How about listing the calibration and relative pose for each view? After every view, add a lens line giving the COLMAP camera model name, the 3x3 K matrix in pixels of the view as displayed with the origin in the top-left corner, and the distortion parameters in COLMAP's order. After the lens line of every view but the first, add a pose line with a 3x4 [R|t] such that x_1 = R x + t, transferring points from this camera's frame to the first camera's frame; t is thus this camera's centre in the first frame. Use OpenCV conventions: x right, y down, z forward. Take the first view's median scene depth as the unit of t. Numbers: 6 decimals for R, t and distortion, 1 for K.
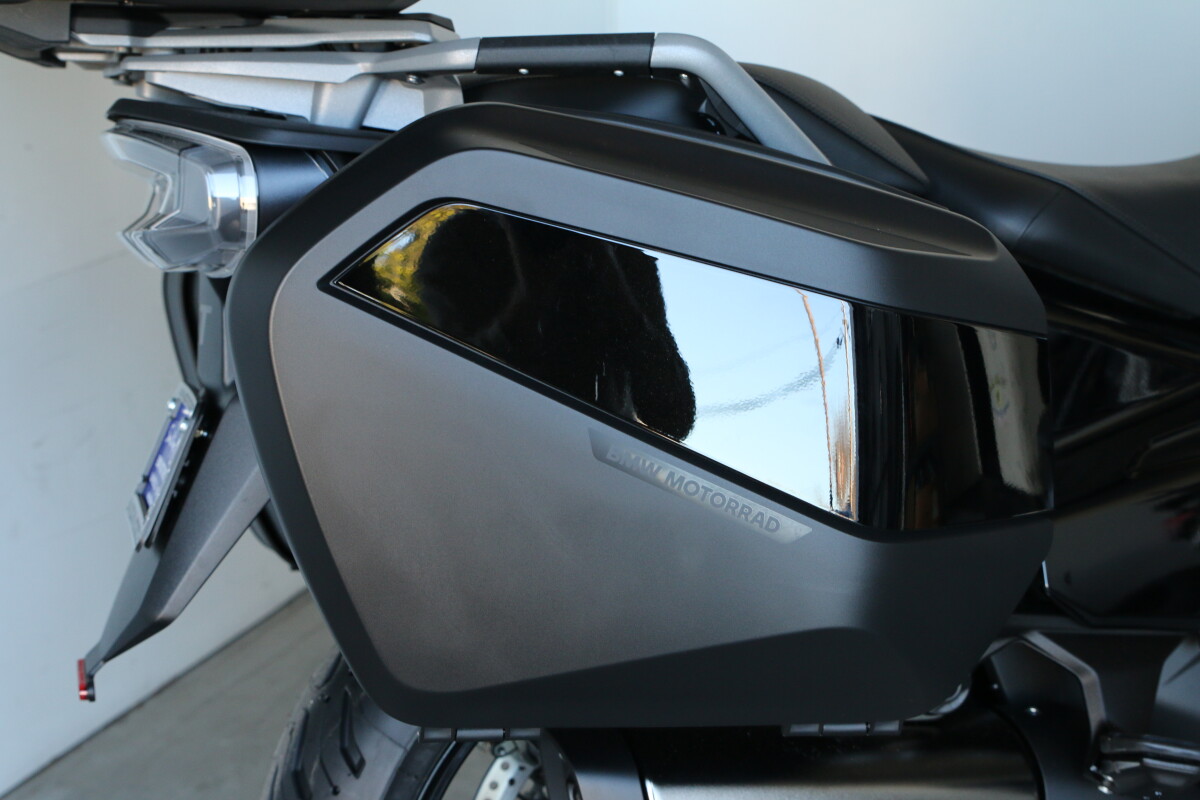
lens RADIAL K [[2015.1, 0, 609.2], [0, 2015.1, 405.4], [0, 0, 1]] dist [-0.005702, 0.000000]
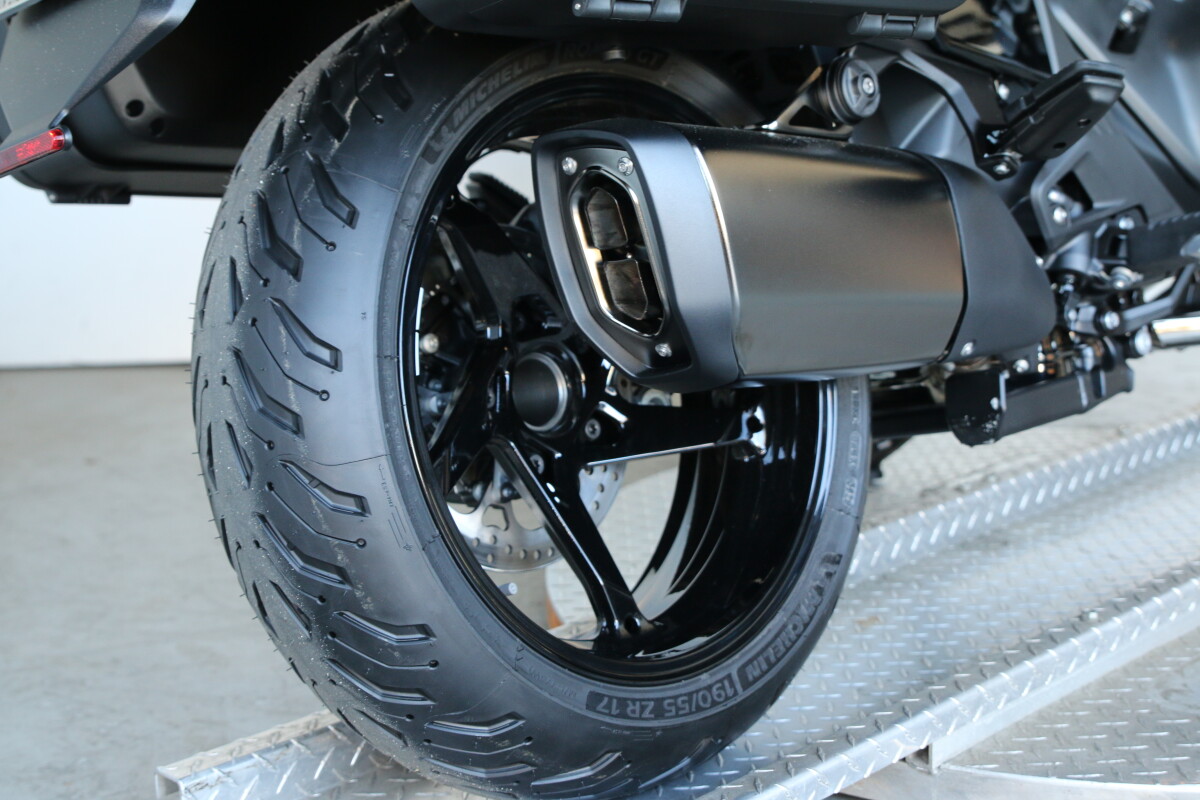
lens RADIAL K [[1929.9, 0, 608.0], [0, 1929.9, 393.5], [0, 0, 1]] dist [-0.016504, 0.000000]
pose [[0.866333, -0.118420, 0.485225, -0.481946], [0.176740, 0.981314, -0.076064, 0.362457], [-0.467151, 0.151656, 0.871075, 0.201286]]
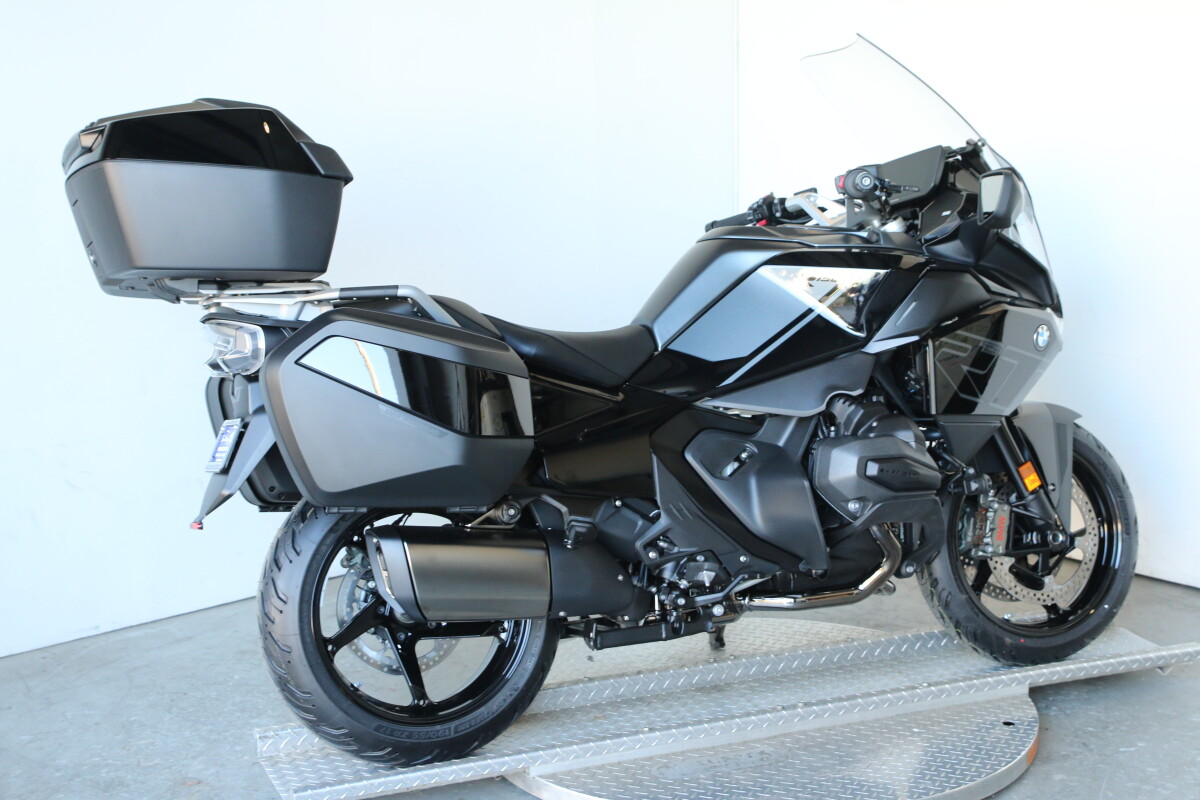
lens RADIAL K [[1929.9, 0, 603.2], [0, 1929.9, 401.6], [0, 0, 1]] dist [-0.016504, 0.000000]
pose [[0.993816, -0.029774, 0.106974, 0.011669], [0.043267, 0.991071, -0.126117, 0.339937], [-0.102263, 0.129966, 0.986231, -1.726184]]
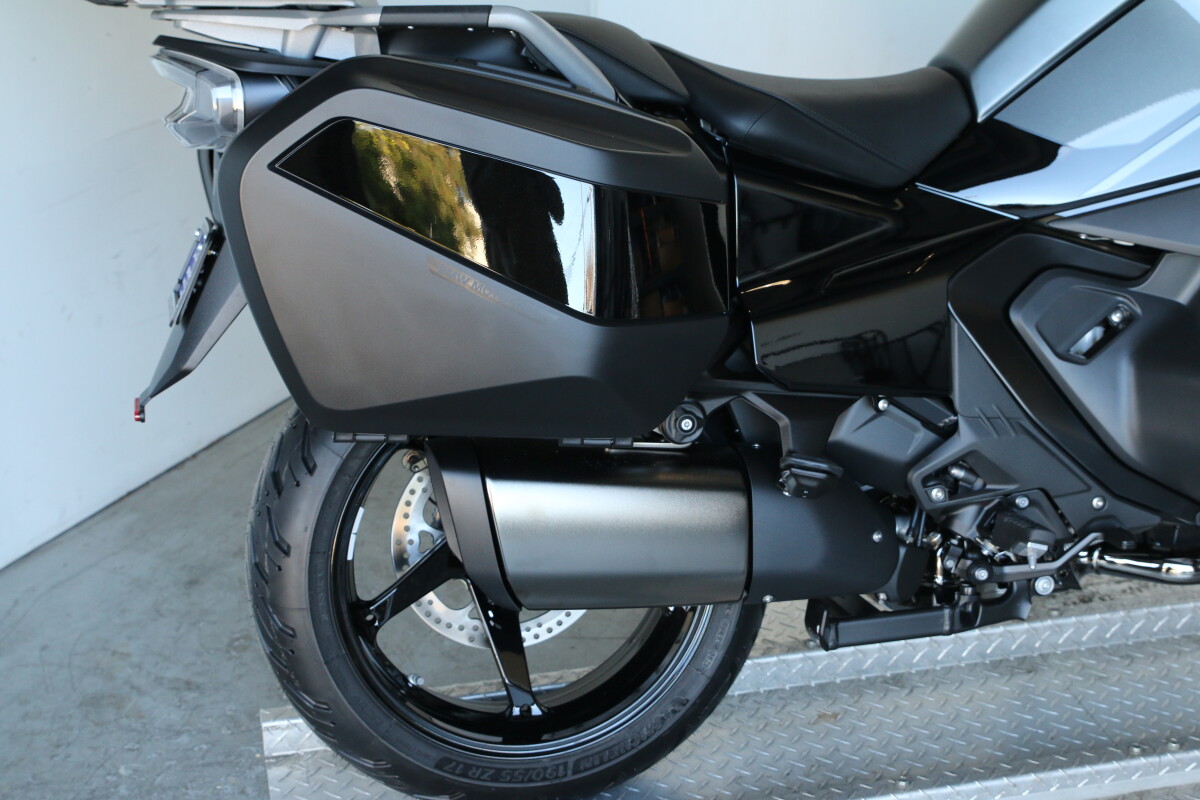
lens RADIAL K [[1929.9, 0, 597.4], [0, 1929.9, 387.6], [0, 0, 1]] dist [-0.016504, 0.000000]
pose [[0.999027, 0.022615, -0.037875, 0.158143], [-0.019425, 0.996396, 0.082571, -0.011205], [0.039605, -0.081755, 0.995865, -0.494967]]
